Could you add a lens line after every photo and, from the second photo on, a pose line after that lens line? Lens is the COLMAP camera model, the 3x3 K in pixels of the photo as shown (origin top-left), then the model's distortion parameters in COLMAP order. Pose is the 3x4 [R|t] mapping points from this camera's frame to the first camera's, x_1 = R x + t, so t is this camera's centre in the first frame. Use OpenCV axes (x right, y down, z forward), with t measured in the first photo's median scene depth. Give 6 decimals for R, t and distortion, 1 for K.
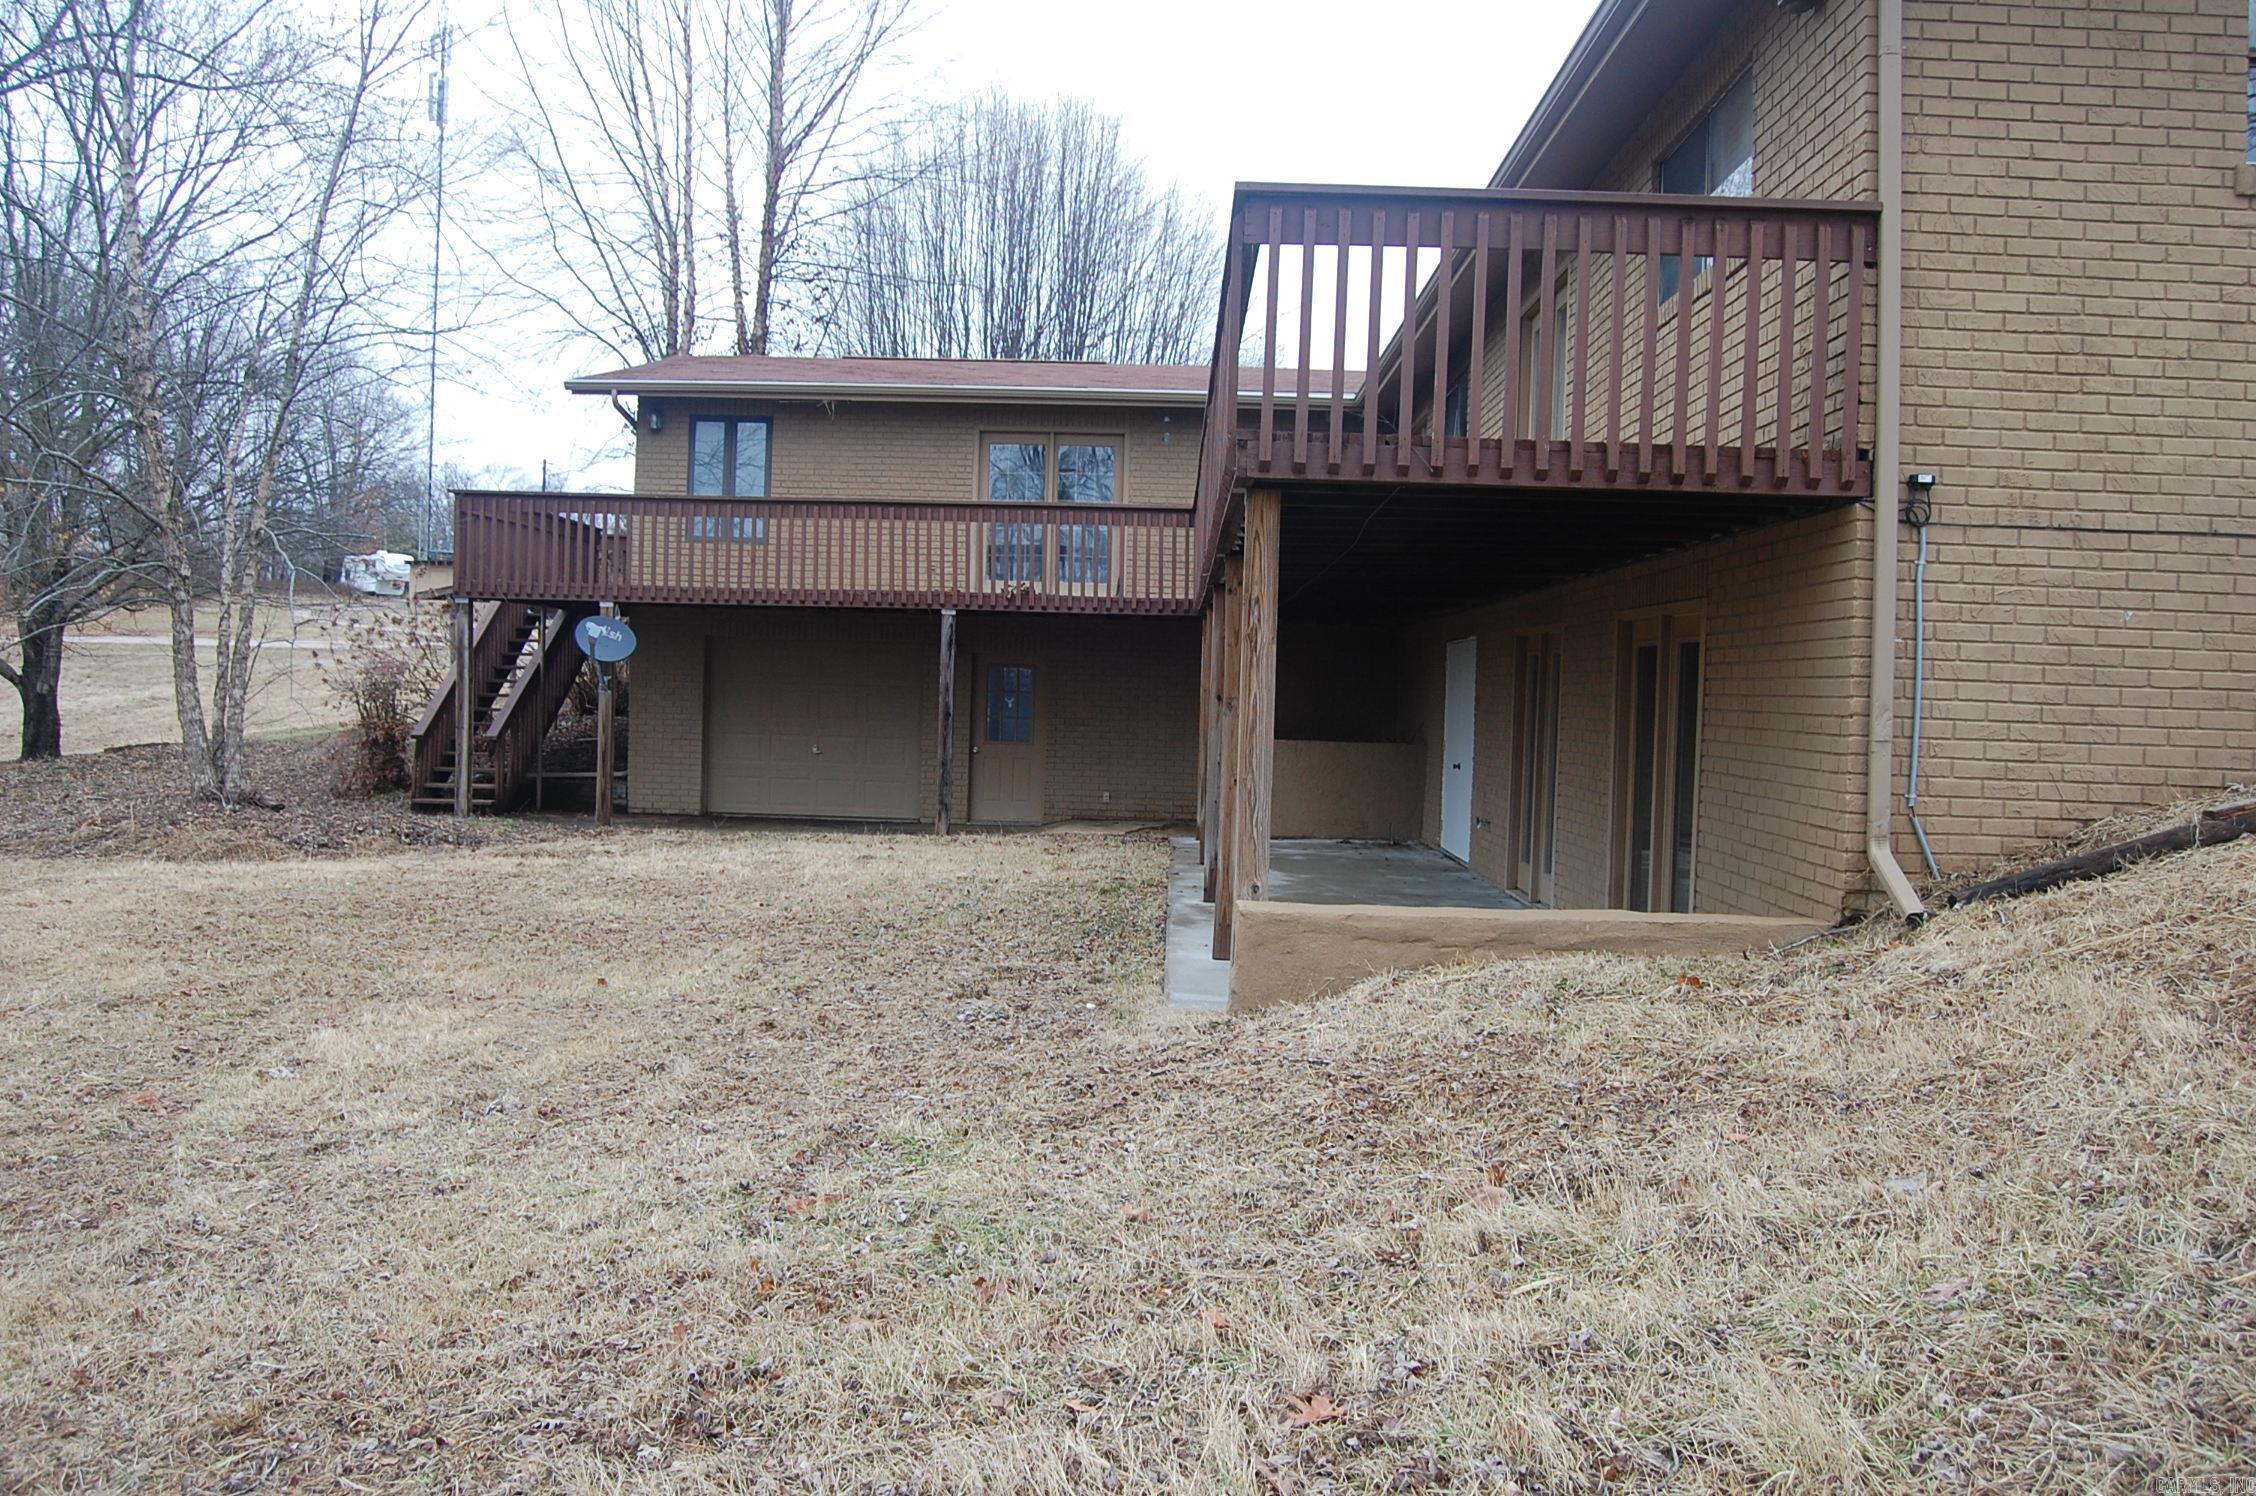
lens RADIAL K [[1785.4, 0, 1119.6], [0, 1785.4, 744.8], [0, 0, 1]] dist [-0.094202, 0.040808]
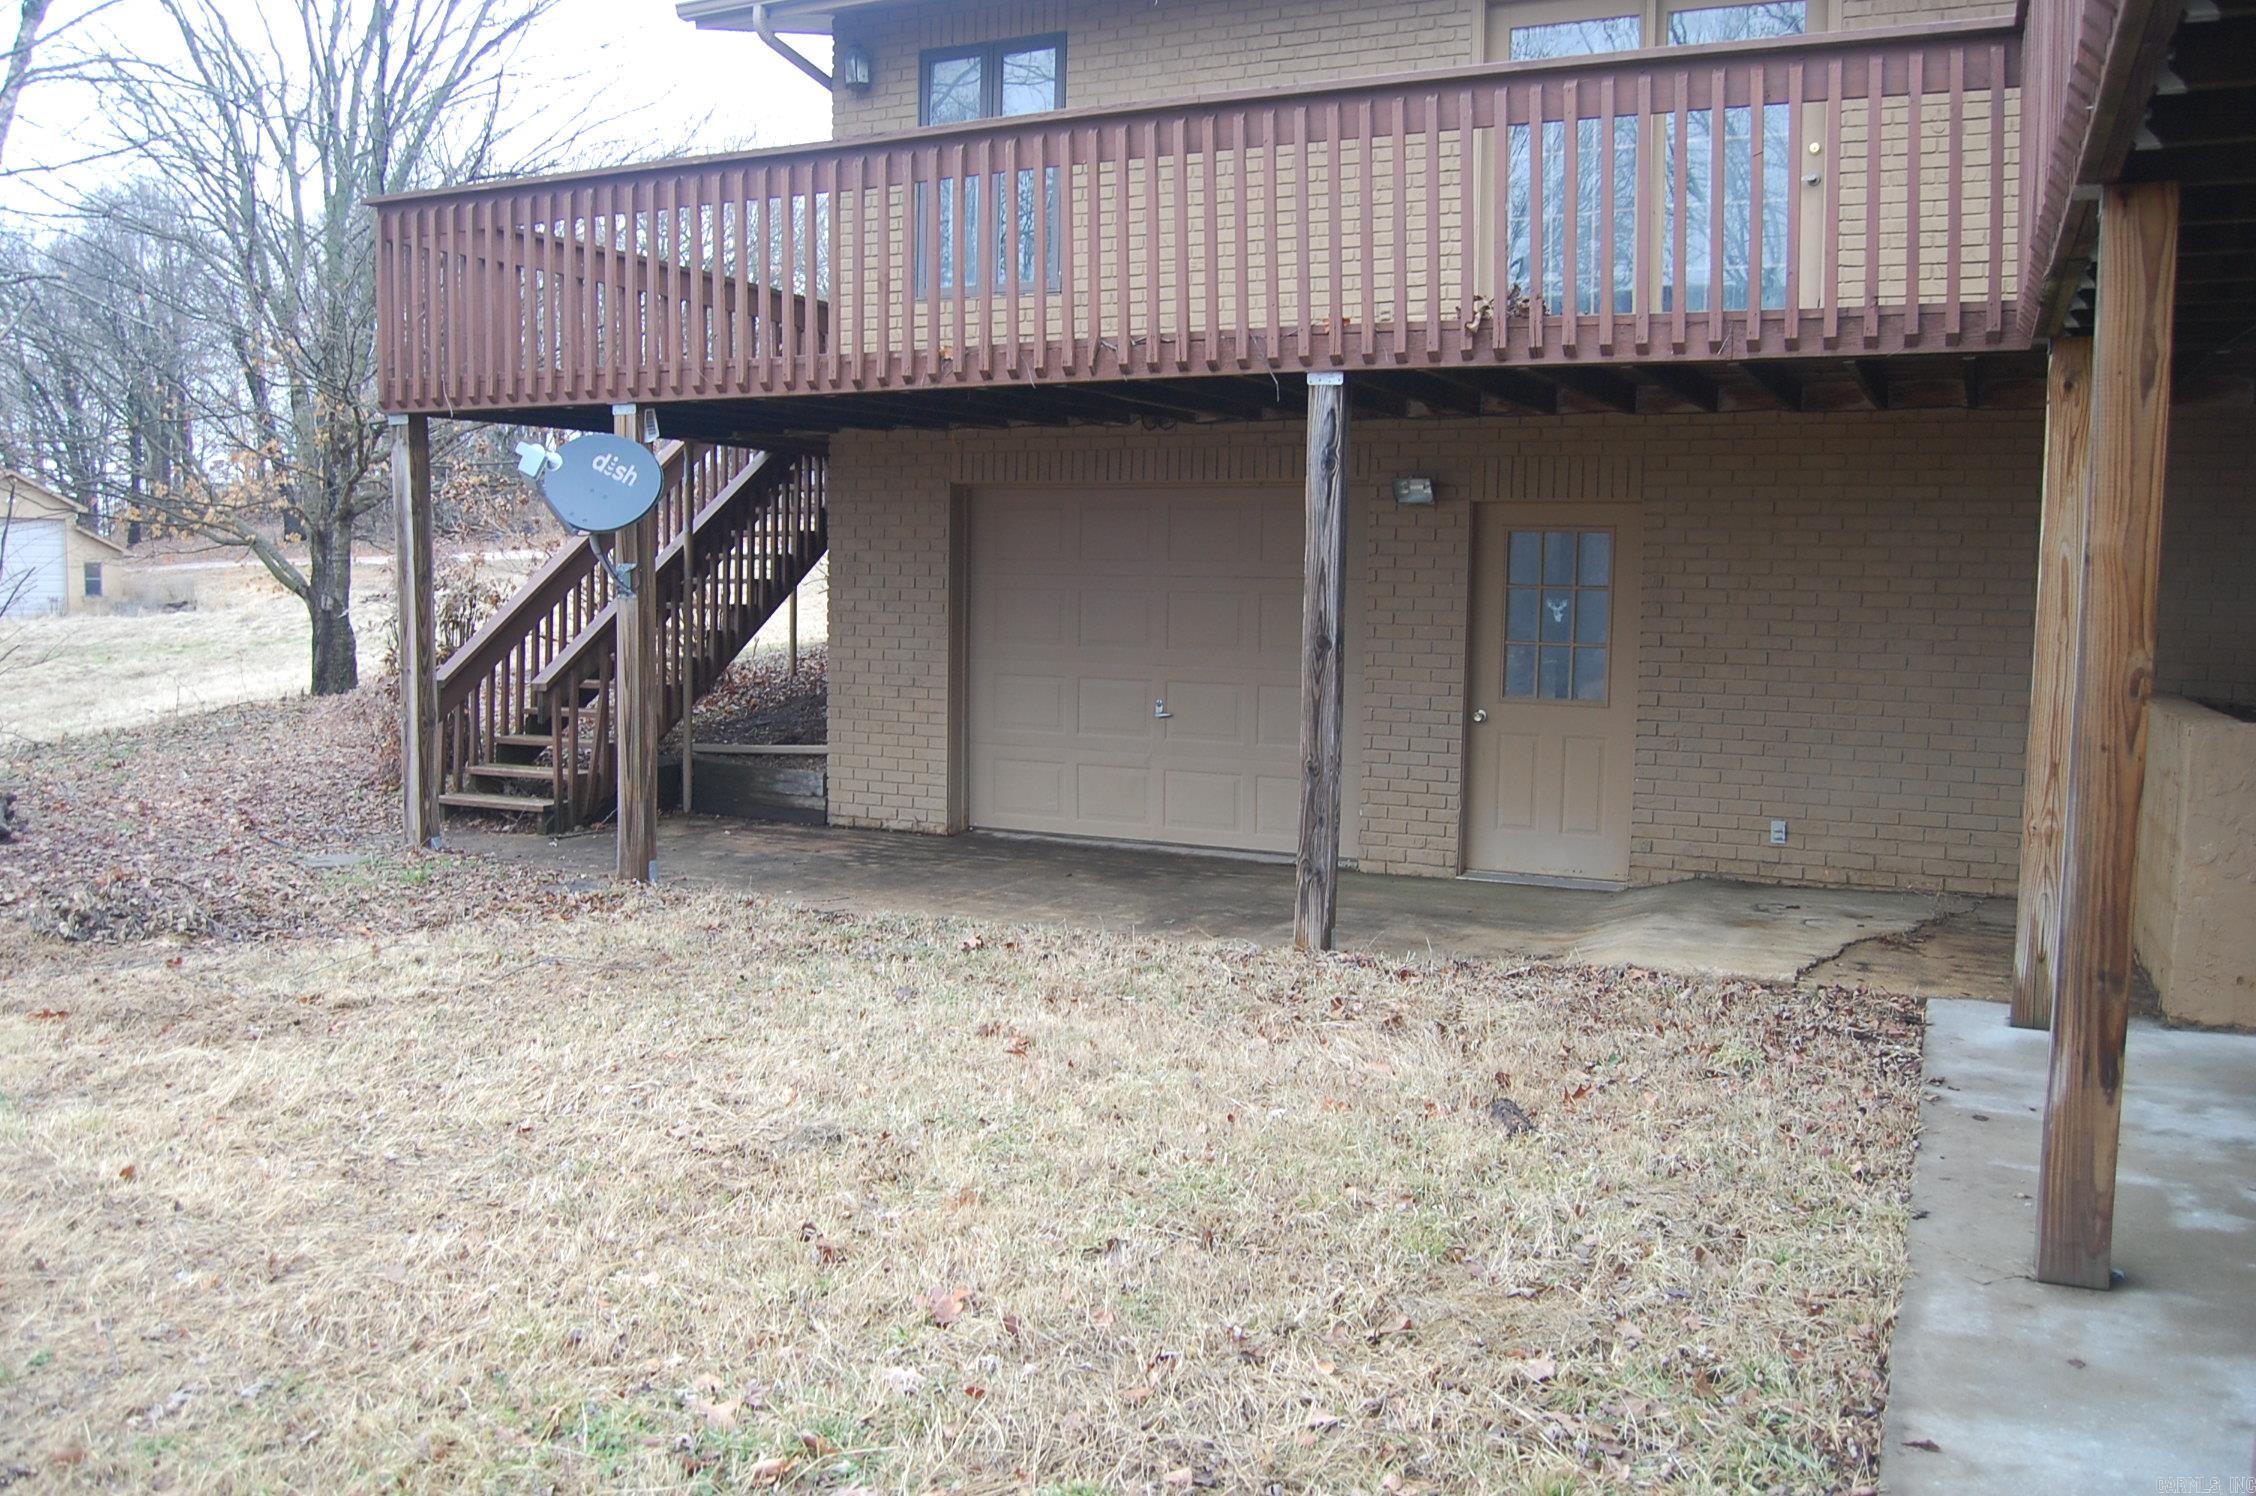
lens RADIAL K [[1785.4, 0, 1117.9], [0, 1785.4, 736.0], [0, 0, 1]] dist [-0.094202, 0.040808]
pose [[0.915748, 0.016172, -0.401428, 0.013245], [0.005391, 0.998605, 0.052529, -0.012194], [0.401718, -0.050268, 0.914383, 0.434488]]
